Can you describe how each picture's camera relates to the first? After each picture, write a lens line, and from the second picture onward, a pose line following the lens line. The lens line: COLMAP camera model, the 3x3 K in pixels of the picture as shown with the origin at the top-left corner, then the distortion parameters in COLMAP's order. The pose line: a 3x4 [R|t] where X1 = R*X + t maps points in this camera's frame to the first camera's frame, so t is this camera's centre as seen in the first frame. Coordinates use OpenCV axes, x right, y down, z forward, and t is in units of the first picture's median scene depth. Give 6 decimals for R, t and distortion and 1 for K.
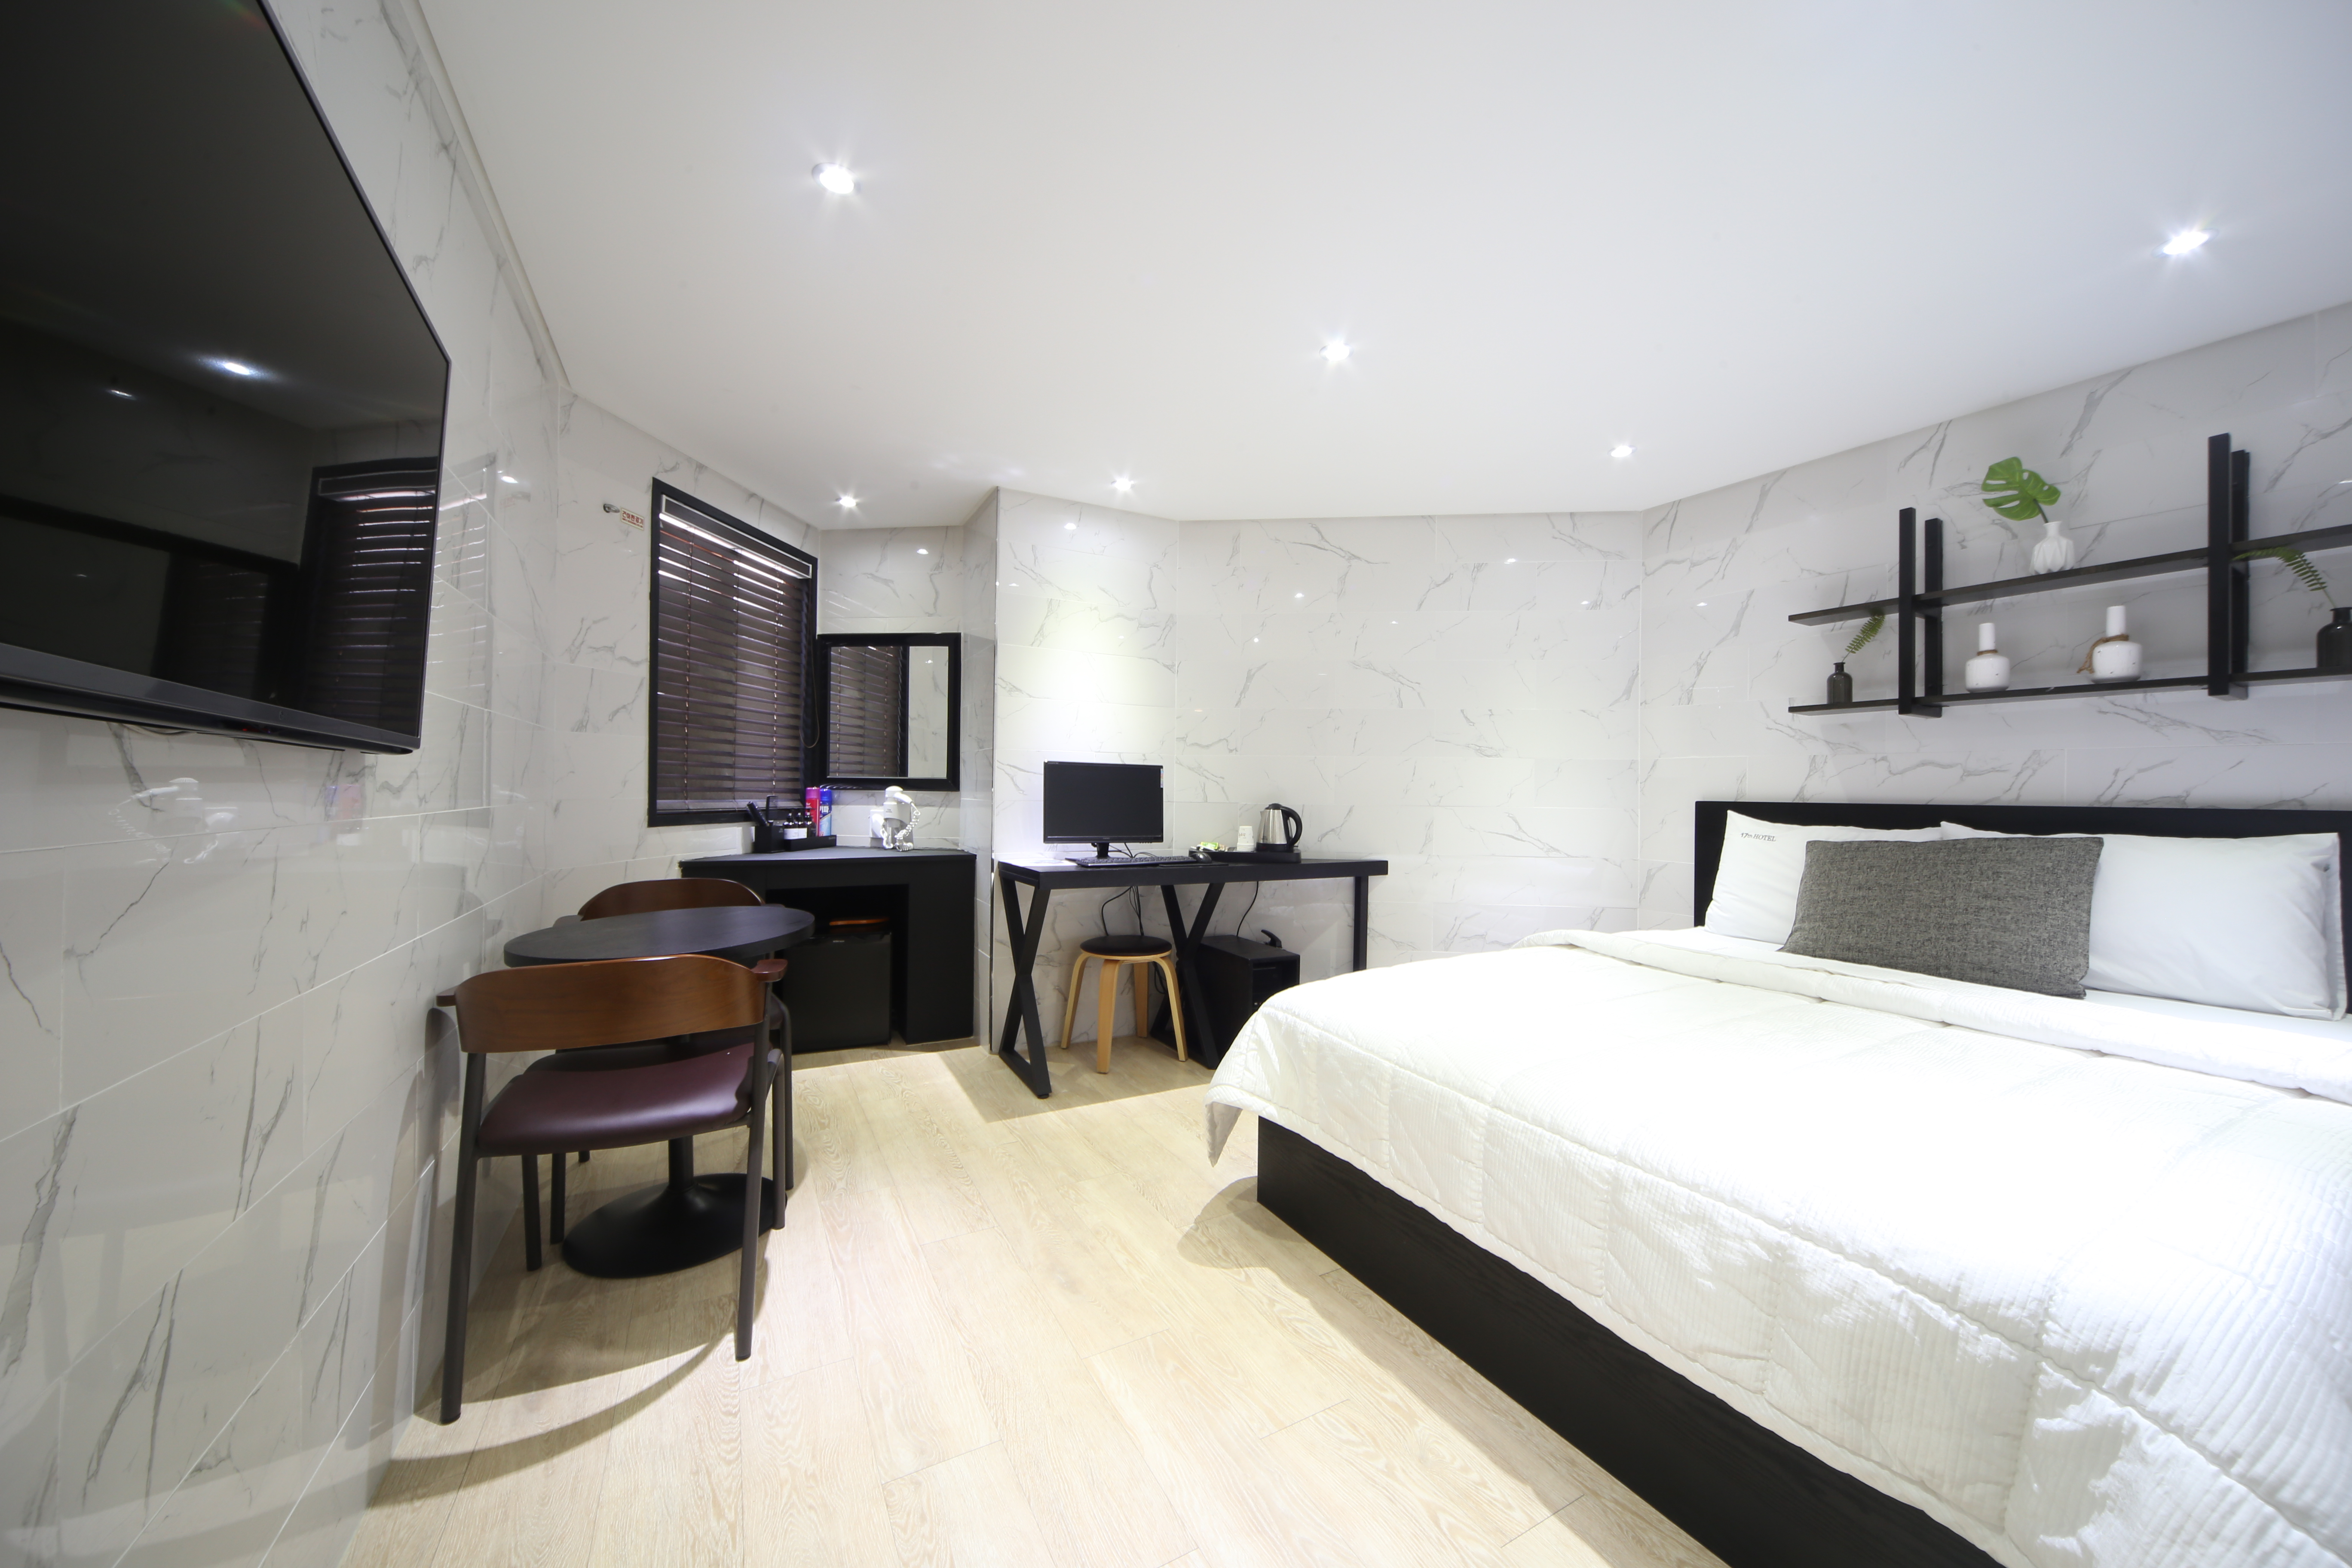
lens RADIAL K [[814.8, 0, 1179.1], [0, 814.8, 786.7], [0, 0, 1]] dist [-0.012280, 0.002357]
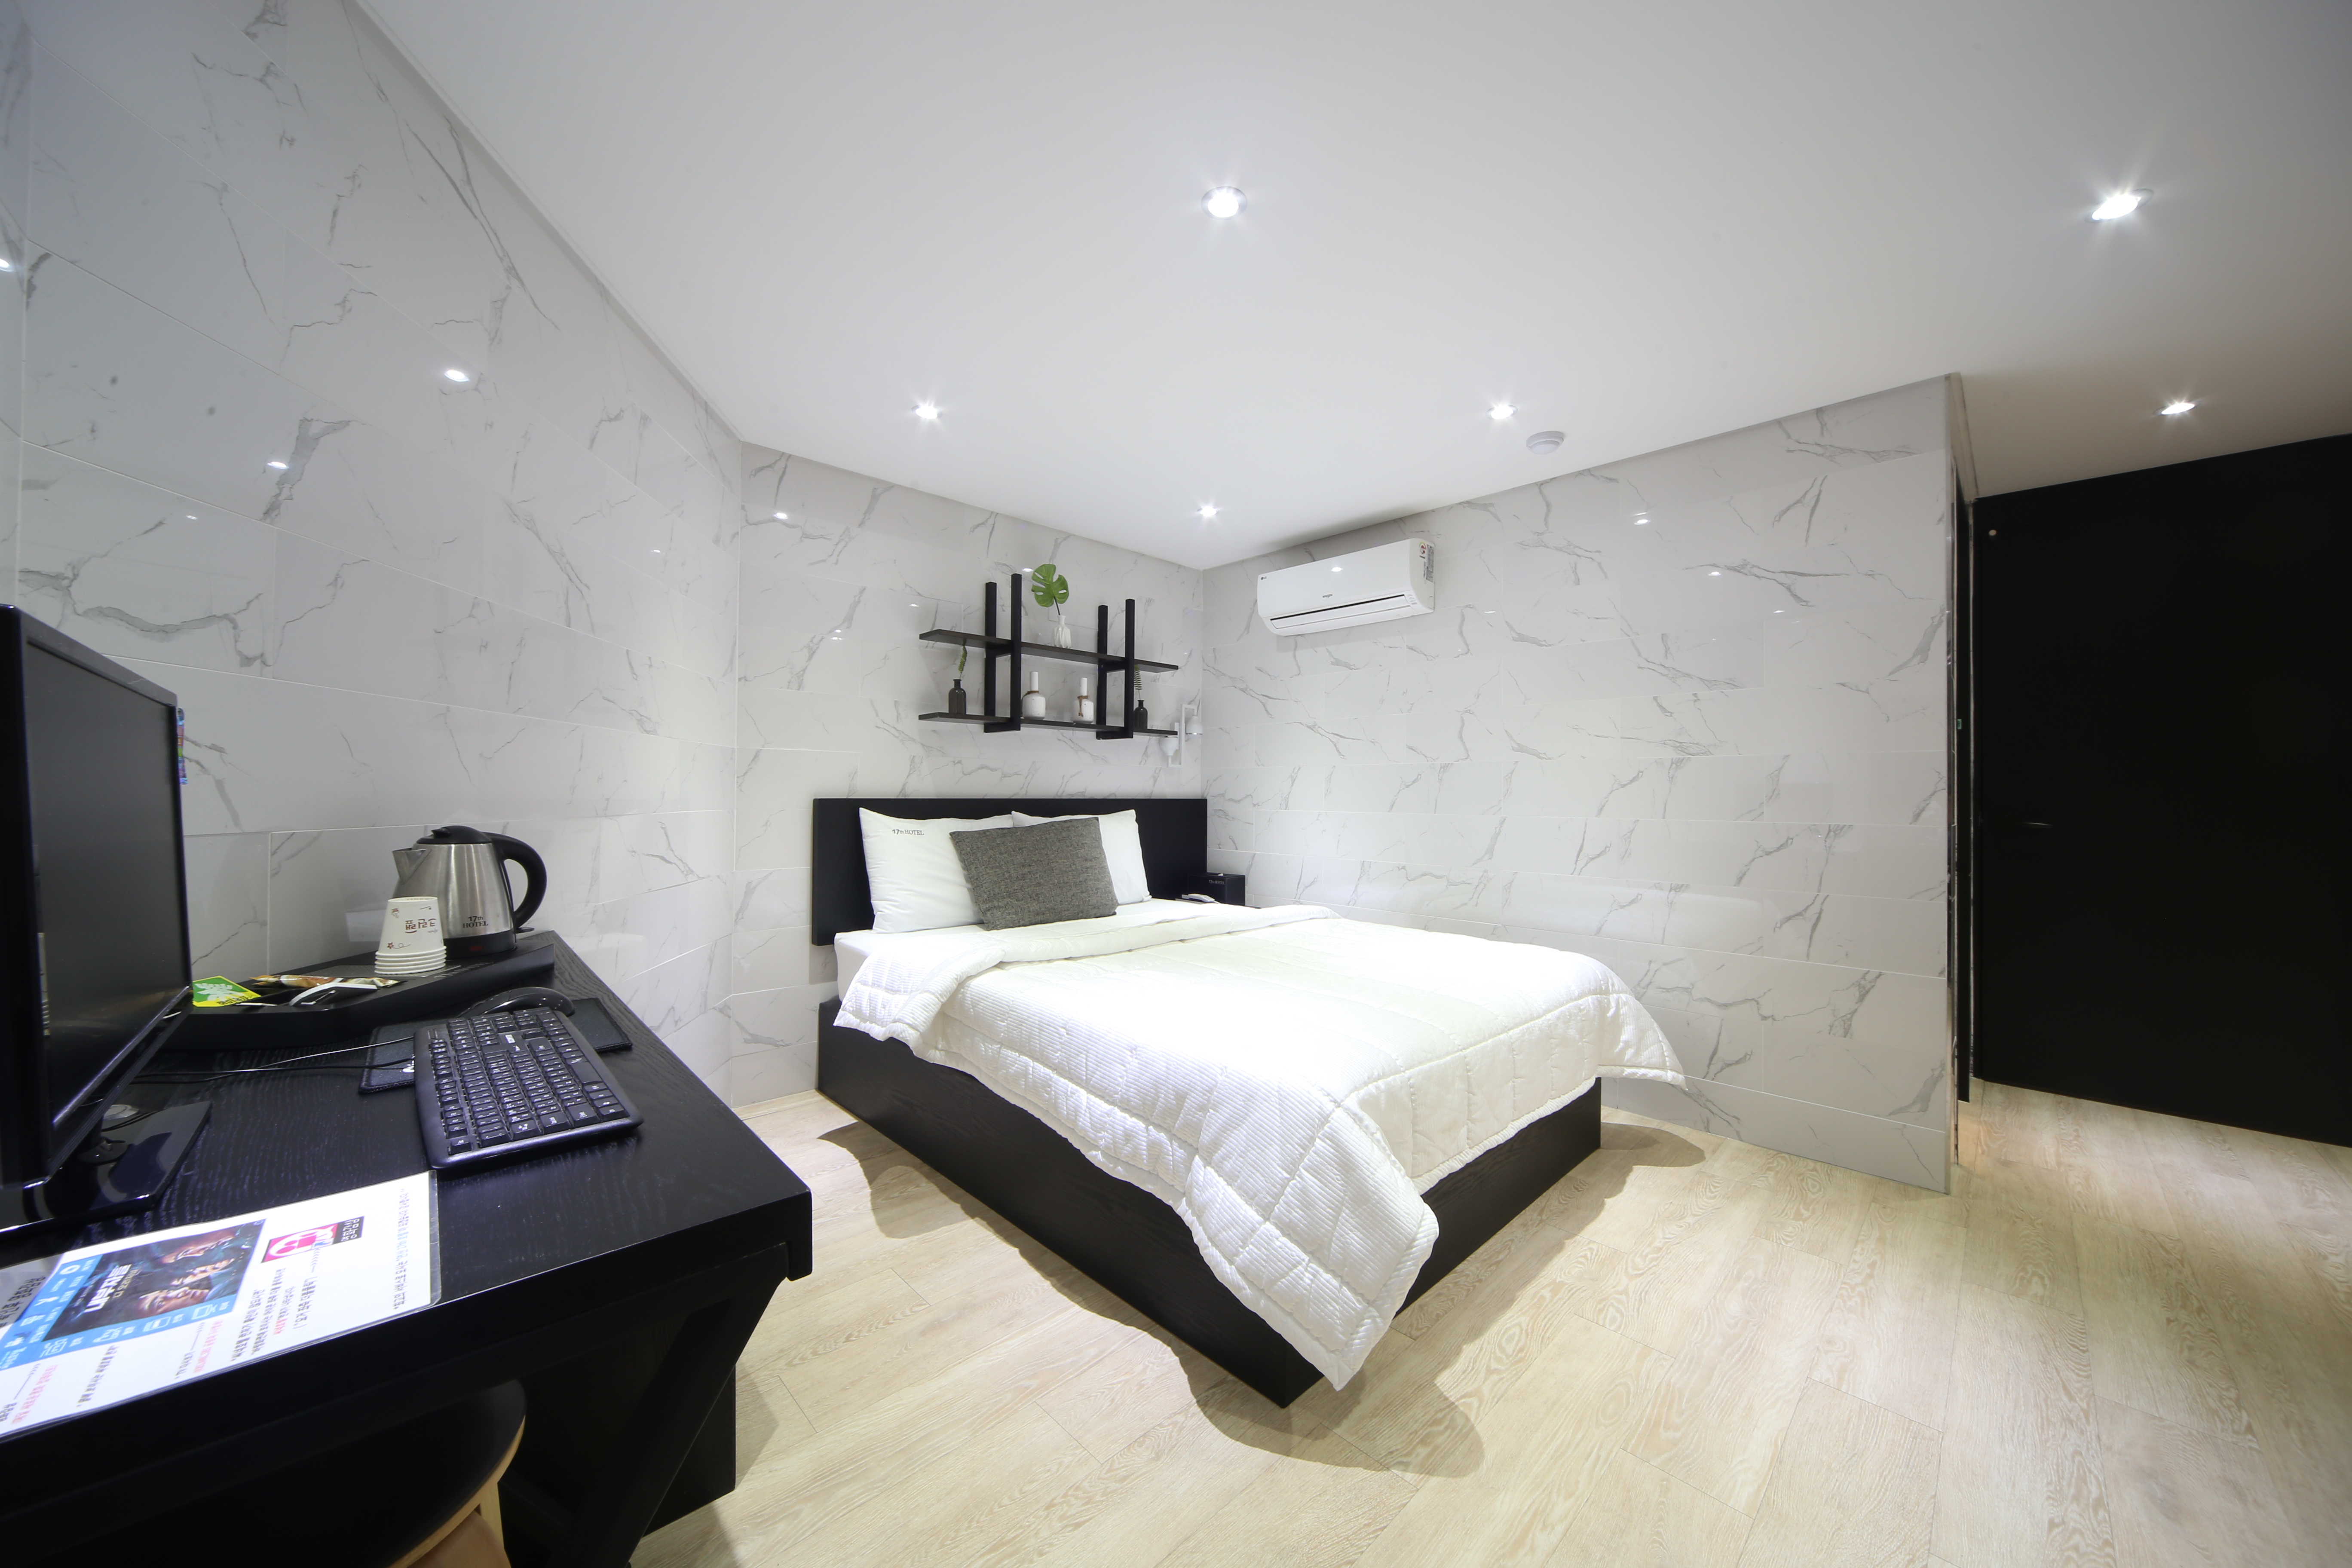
lens RADIAL K [[814.8, 0, 1179.1], [0, 814.8, 786.7], [0, 0, 1]] dist [-0.012280, 0.002357]
pose [[-0.256548, -0.007523, 0.966502, -0.429660], [-0.018329, 0.999828, 0.002917, -0.006945], [-0.966358, -0.016966, -0.256642, 1.026505]]
